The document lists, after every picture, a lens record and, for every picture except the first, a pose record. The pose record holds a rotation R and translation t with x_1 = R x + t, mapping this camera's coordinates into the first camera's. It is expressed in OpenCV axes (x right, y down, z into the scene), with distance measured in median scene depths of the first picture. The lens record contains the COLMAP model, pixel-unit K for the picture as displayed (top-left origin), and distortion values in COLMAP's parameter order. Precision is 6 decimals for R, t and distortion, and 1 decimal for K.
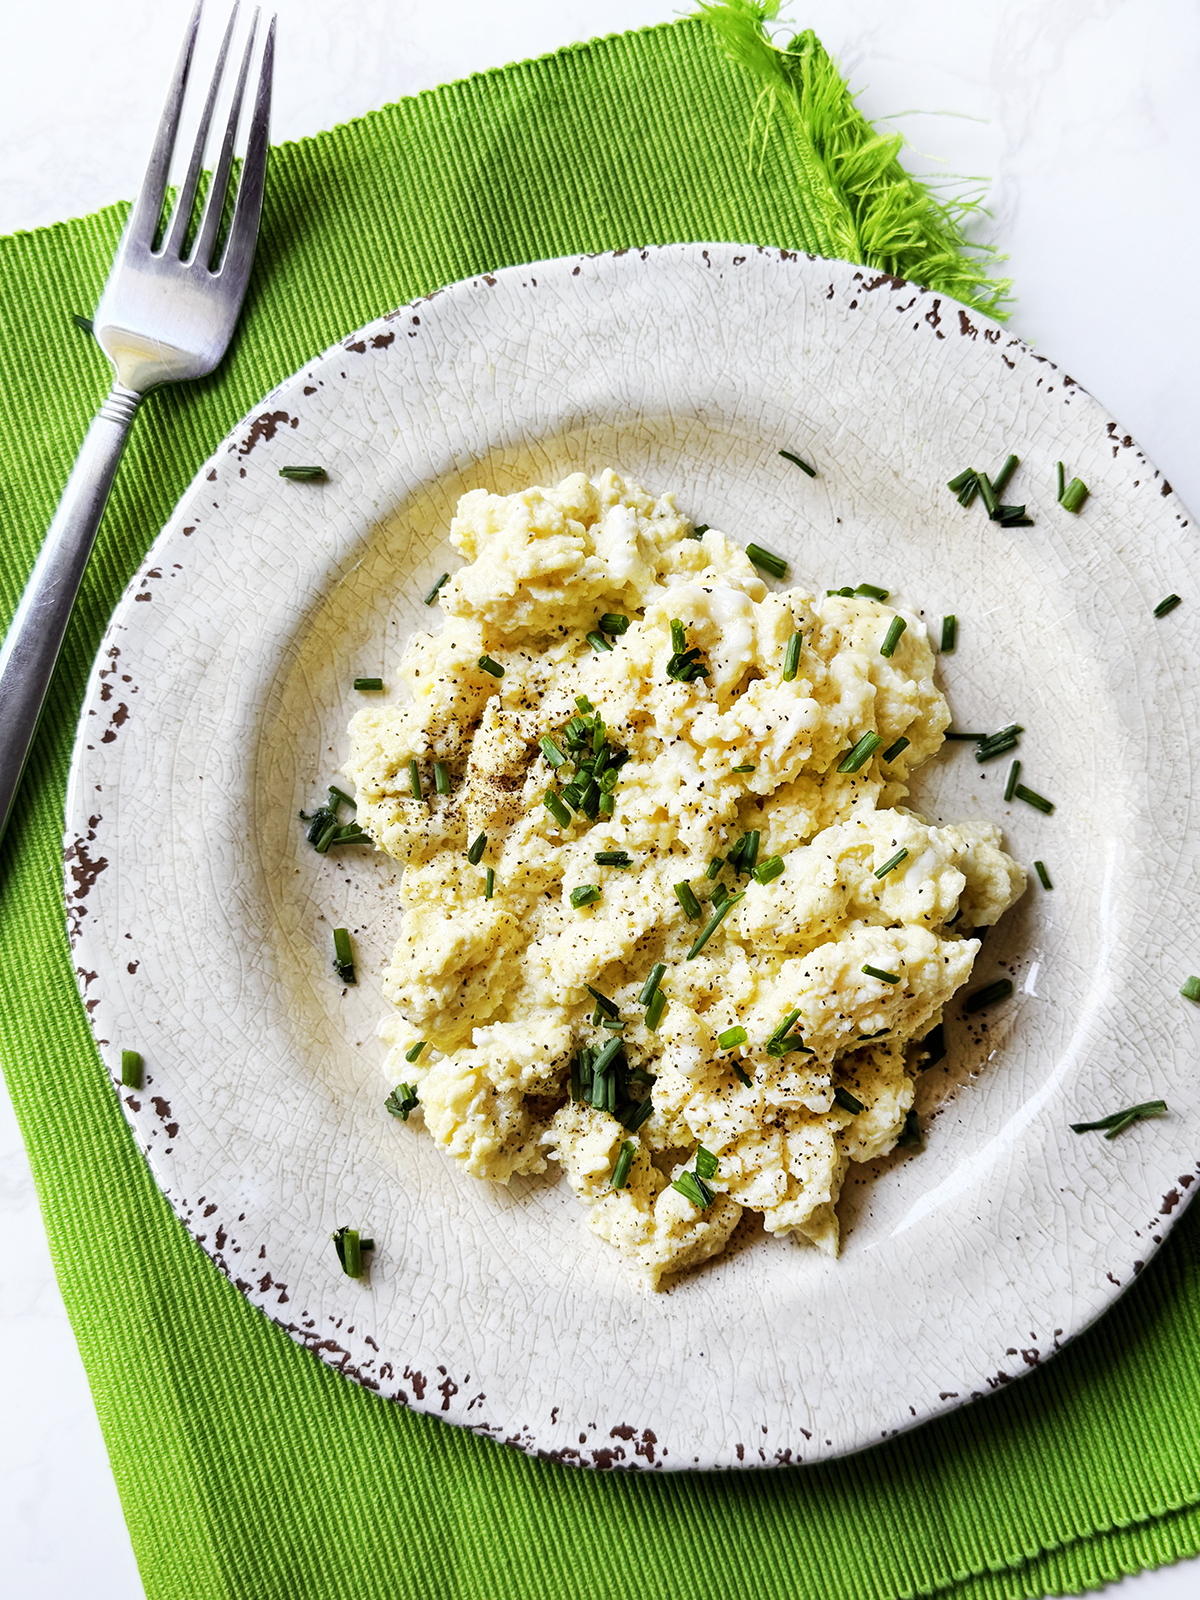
lens RADIAL K [[1752.8, 0, 606.3], [0, 1752.8, 774.6], [0, 0, 1]] dist [0.090780, 0.004104]
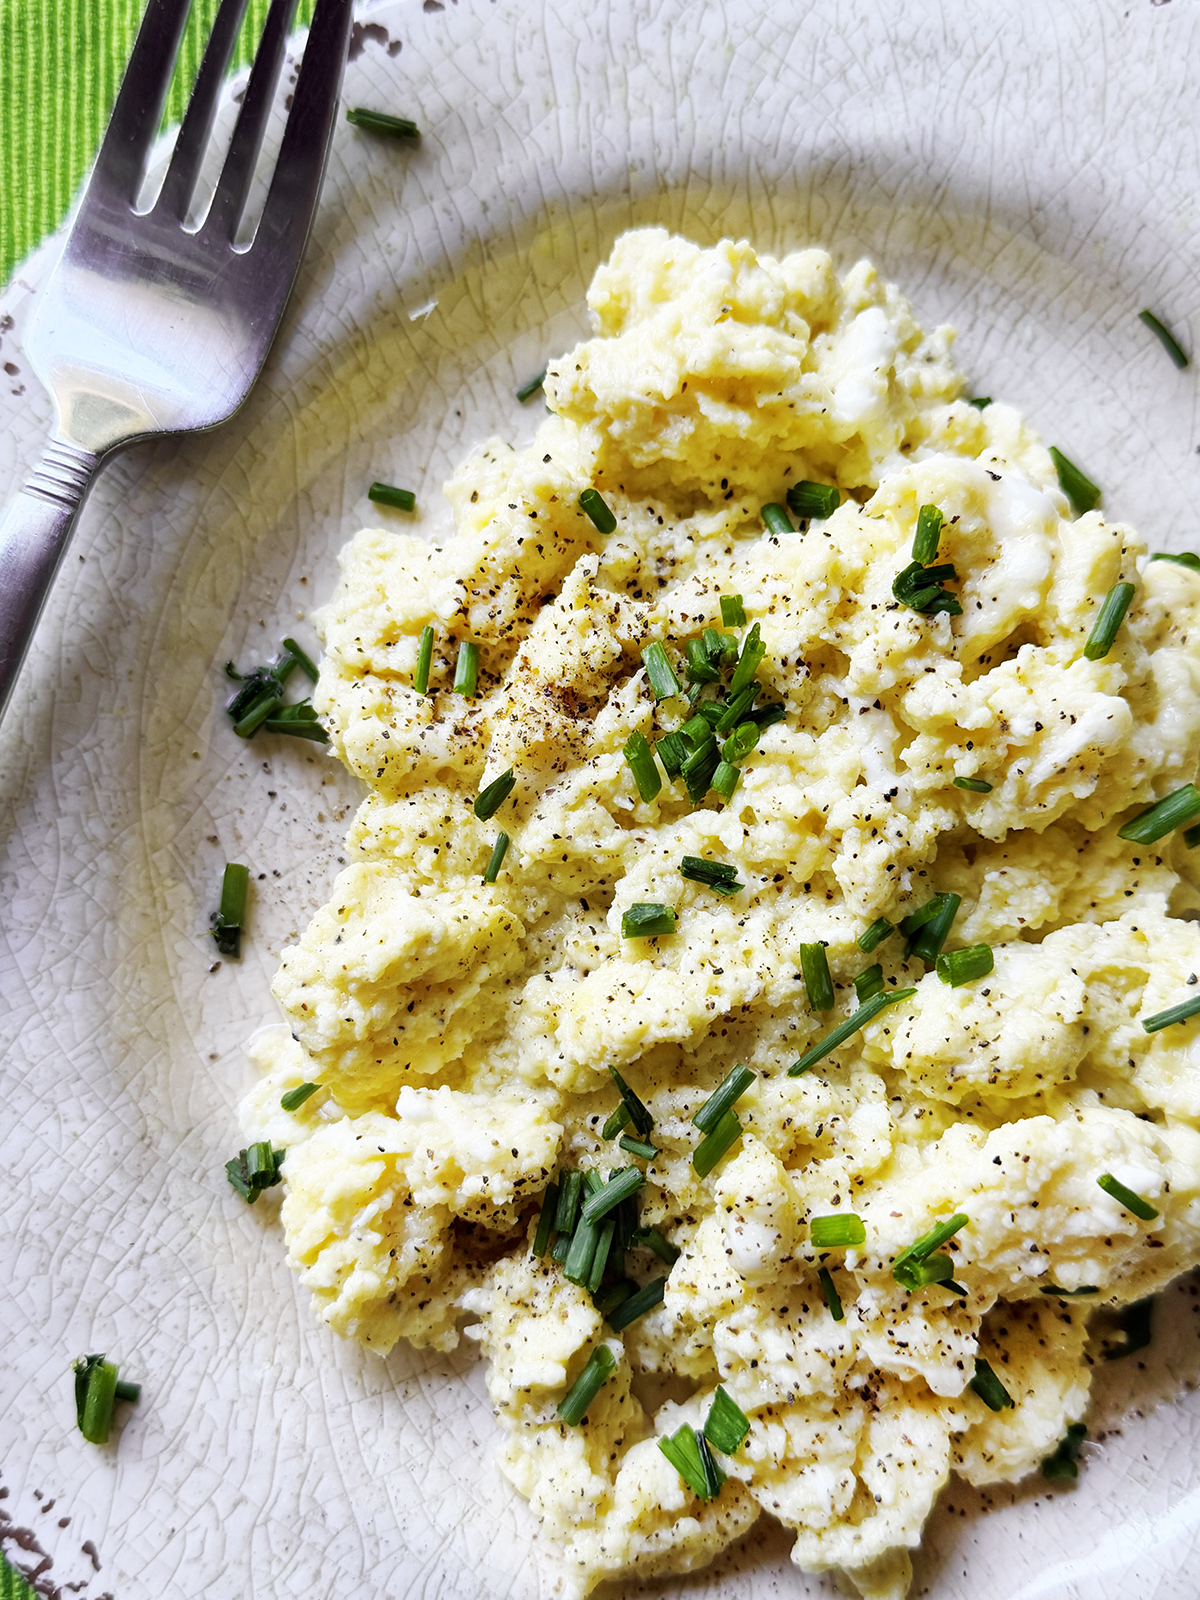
lens RADIAL K [[1798.8, 0, 600.0], [0, 1798.8, 800.0], [0, 0, 1]] dist [0.170564, -0.566426]
pose [[0.961955, 0.273182, -0.003795, -0.036170], [-0.273205, 0.961785, -0.018133, 0.045221], [-0.001304, 0.018480, 0.999828, 0.392144]]
